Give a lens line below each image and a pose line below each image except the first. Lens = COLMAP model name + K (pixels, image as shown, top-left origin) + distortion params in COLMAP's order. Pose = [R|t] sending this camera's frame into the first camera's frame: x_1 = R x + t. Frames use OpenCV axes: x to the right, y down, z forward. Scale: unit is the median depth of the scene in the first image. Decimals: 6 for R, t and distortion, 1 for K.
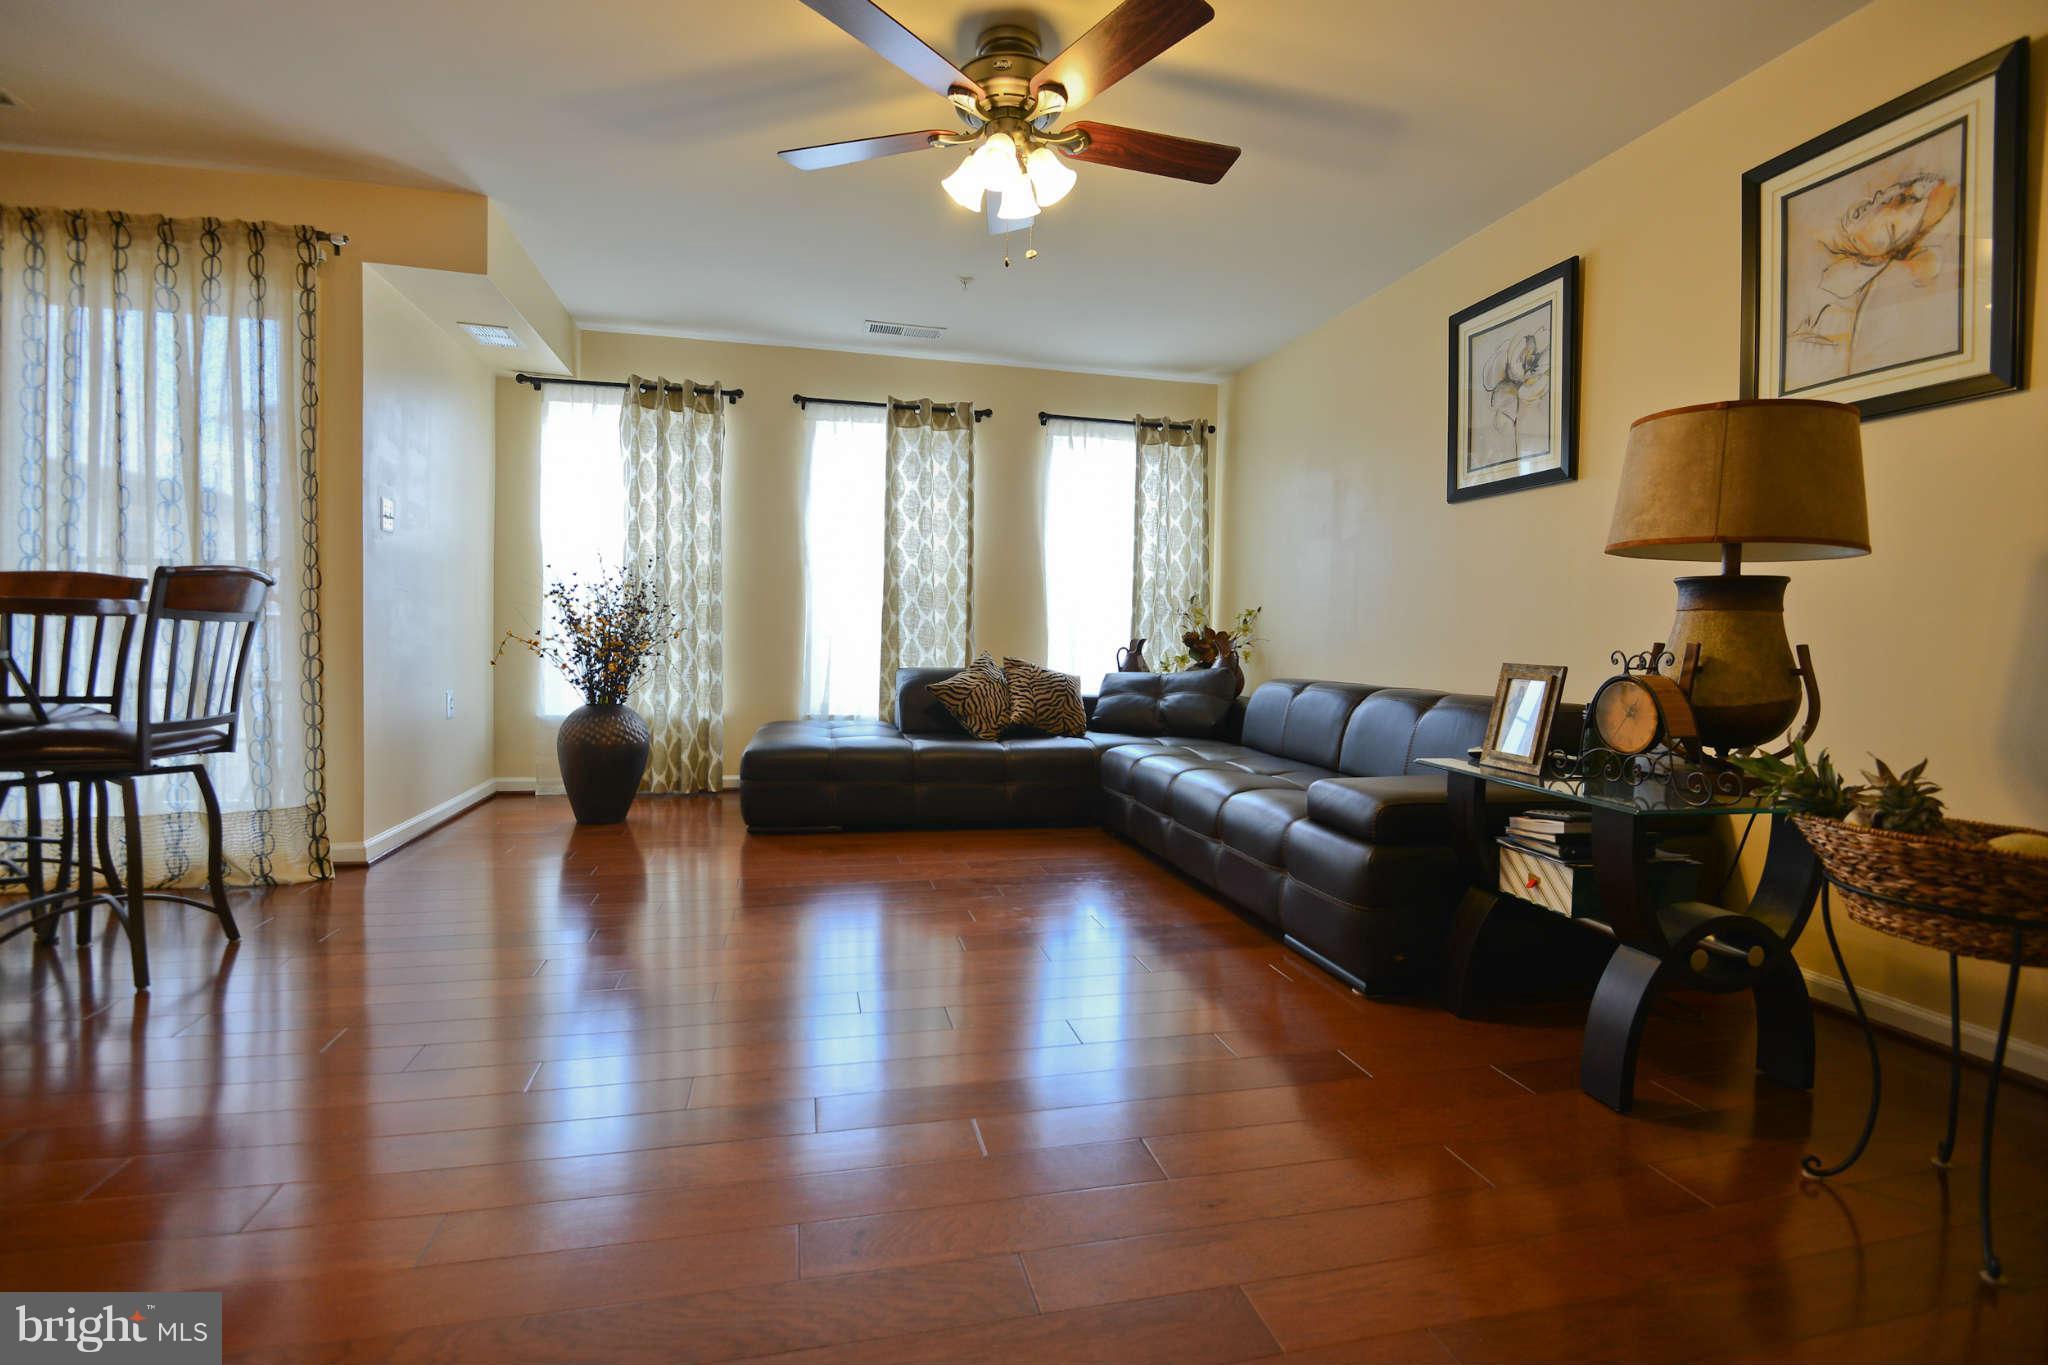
lens RADIAL K [[945.0, 0, 1020.9], [0, 945.0, 667.5], [0, 0, 1]] dist [-0.002329, -0.010382]
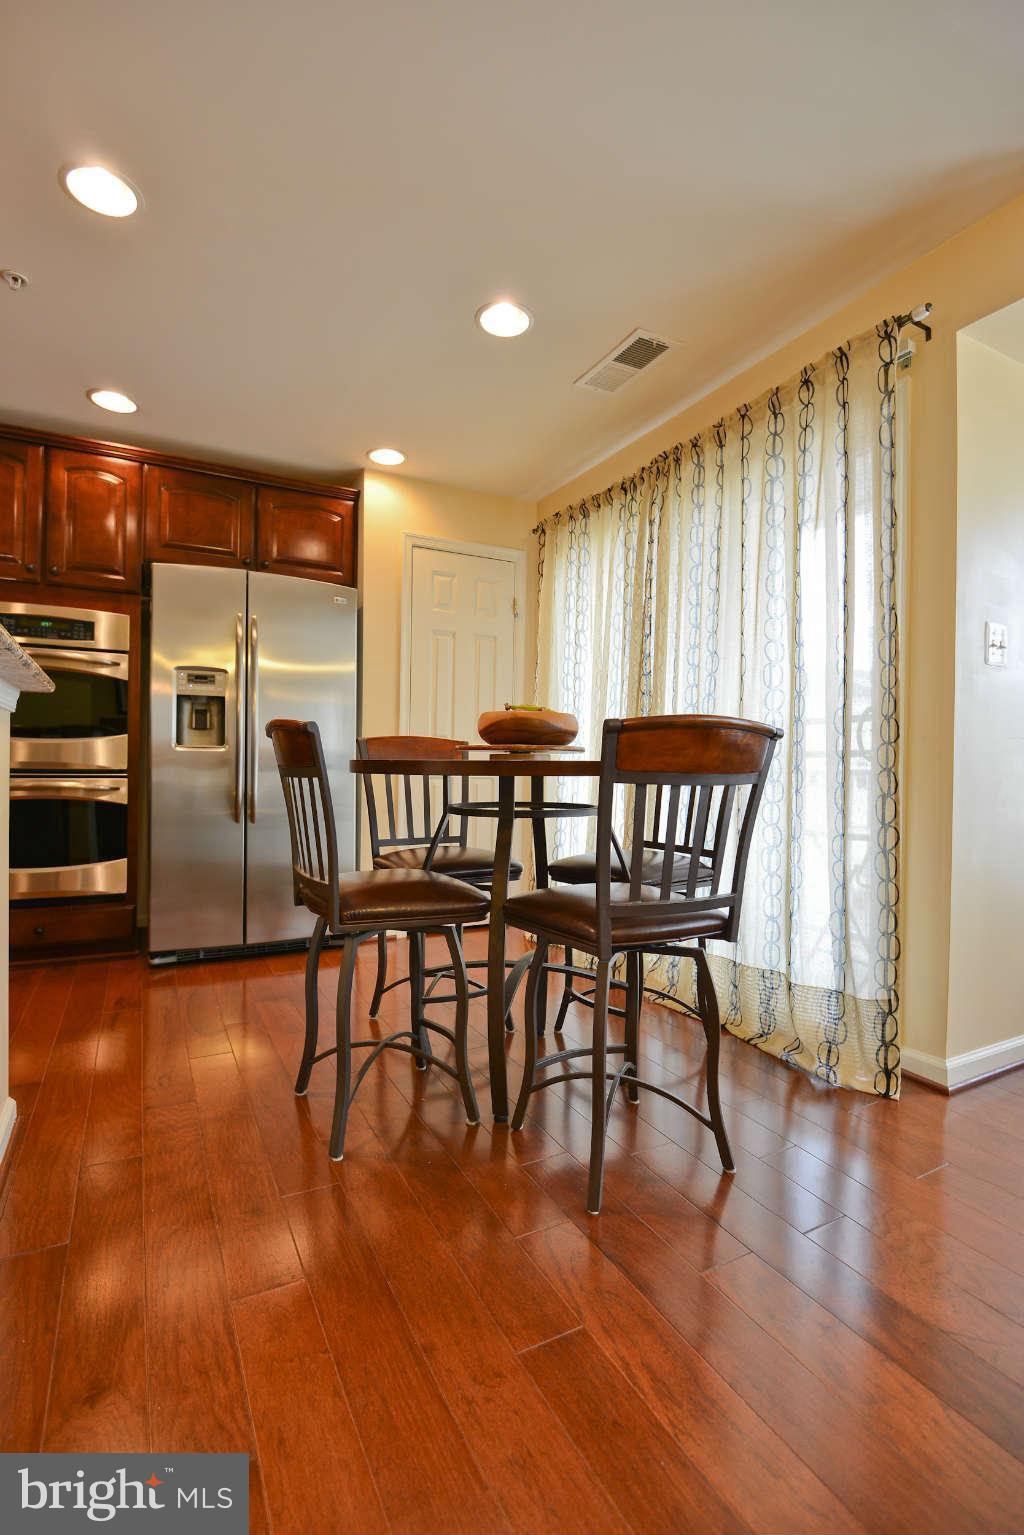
lens RADIAL K [[708.3, 0, 504.4], [0, 708.3, 768.6], [0, 0, 1]] dist [-0.002329, -0.010382]
pose [[0.230090, -0.006486, -0.973148, -0.222786], [-0.043730, 0.998899, -0.016997, -0.036009], [0.972186, 0.046467, 0.229553, 0.534110]]
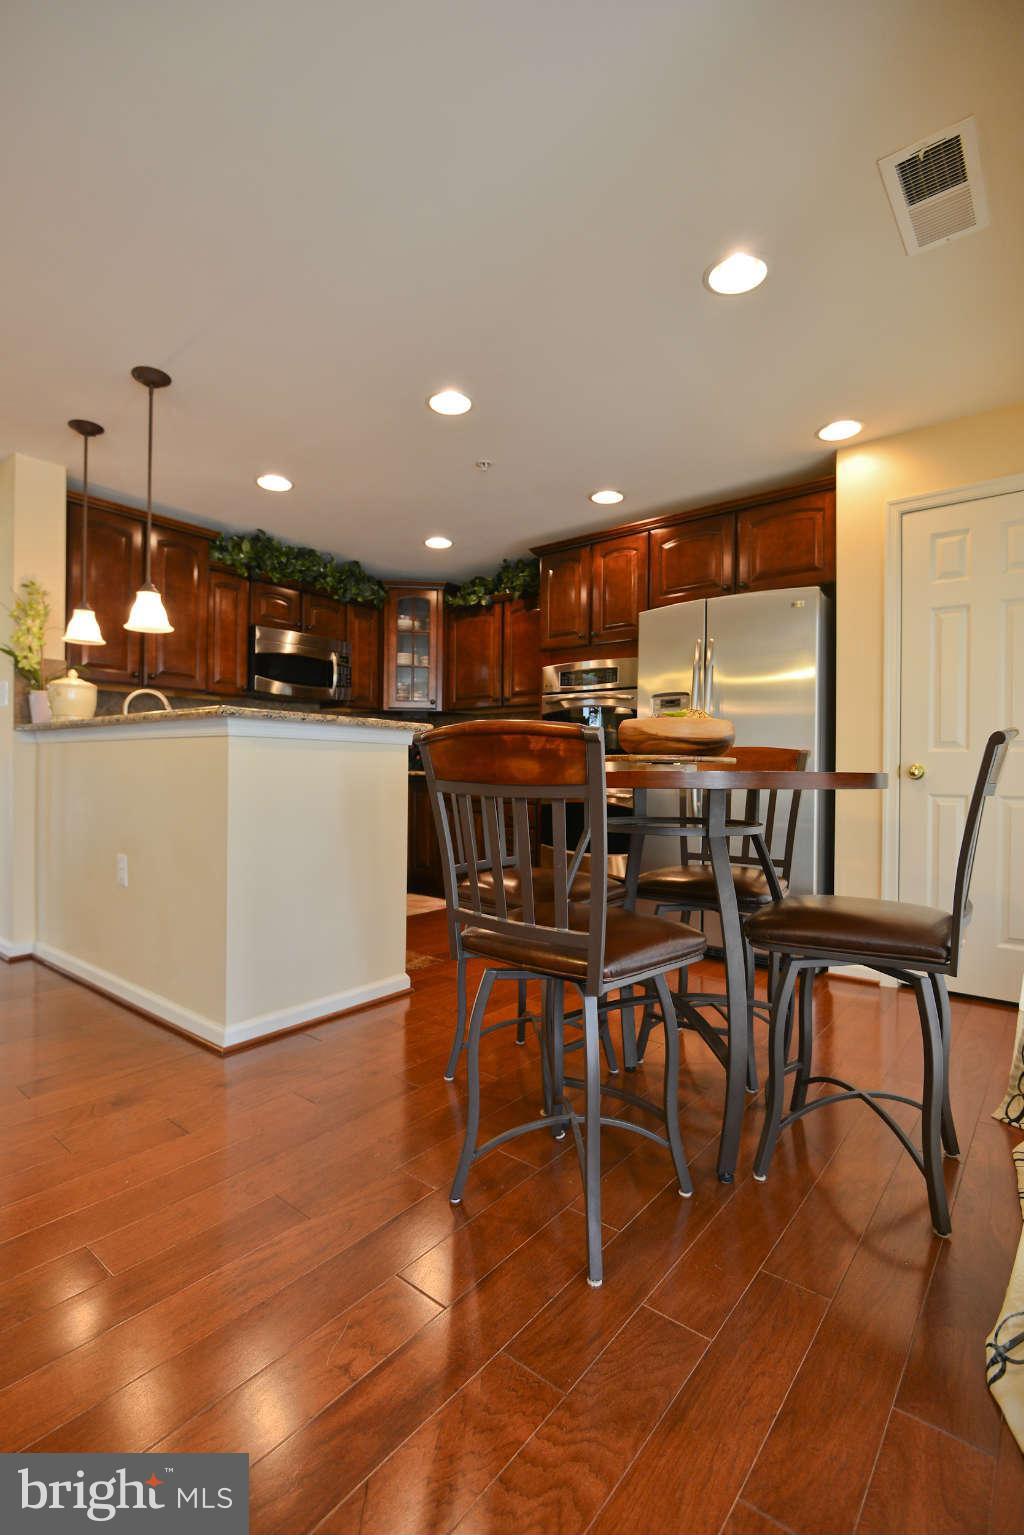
lens RADIAL K [[711.1, 0, 512.3], [0, 711.1, 780.2], [0, 0, 1]] dist [-0.002823, -0.008134]
pose [[-0.796267, -0.022288, -0.604535, -0.330121], [-0.046373, 0.998629, 0.024264, -0.043729], [0.603166, 0.047355, -0.796209, 0.932678]]
